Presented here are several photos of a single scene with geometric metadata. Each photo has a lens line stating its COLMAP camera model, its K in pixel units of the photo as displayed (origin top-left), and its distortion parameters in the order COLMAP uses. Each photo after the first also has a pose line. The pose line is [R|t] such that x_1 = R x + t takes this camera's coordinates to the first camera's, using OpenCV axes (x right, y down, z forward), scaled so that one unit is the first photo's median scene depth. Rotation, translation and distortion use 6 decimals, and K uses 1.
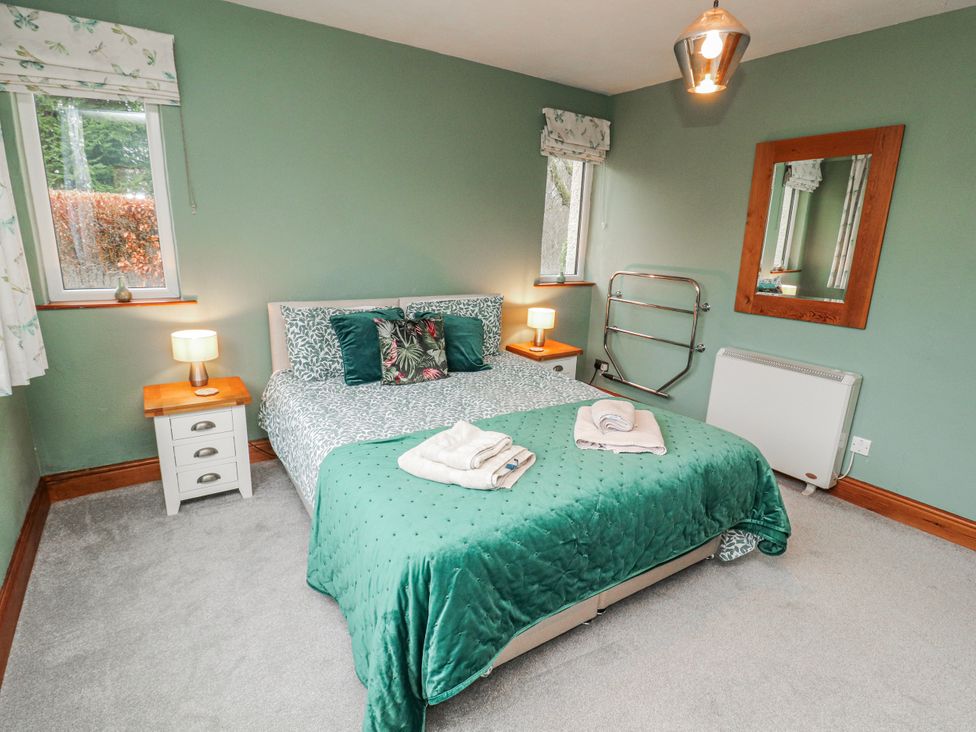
lens RADIAL K [[507.4, 0, 487.9], [0, 507.4, 363.4], [0, 0, 1]] dist [0.002132, -0.013385]
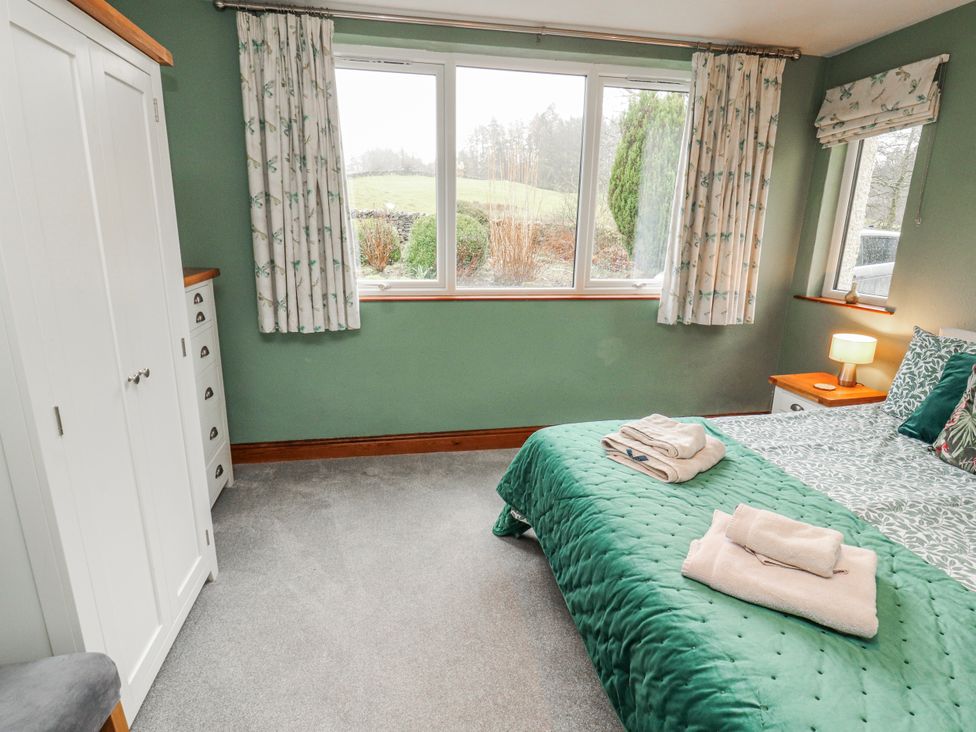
lens RADIAL K [[507.4, 0, 488.1], [0, 507.4, 361.9], [0, 0, 1]] dist [0.002132, -0.013385]
pose [[-0.401308, 0.186960, -0.896659, 0.675879], [-0.249641, 0.919559, 0.303464, -0.136209], [0.881267, 0.345625, -0.322354, 0.642364]]
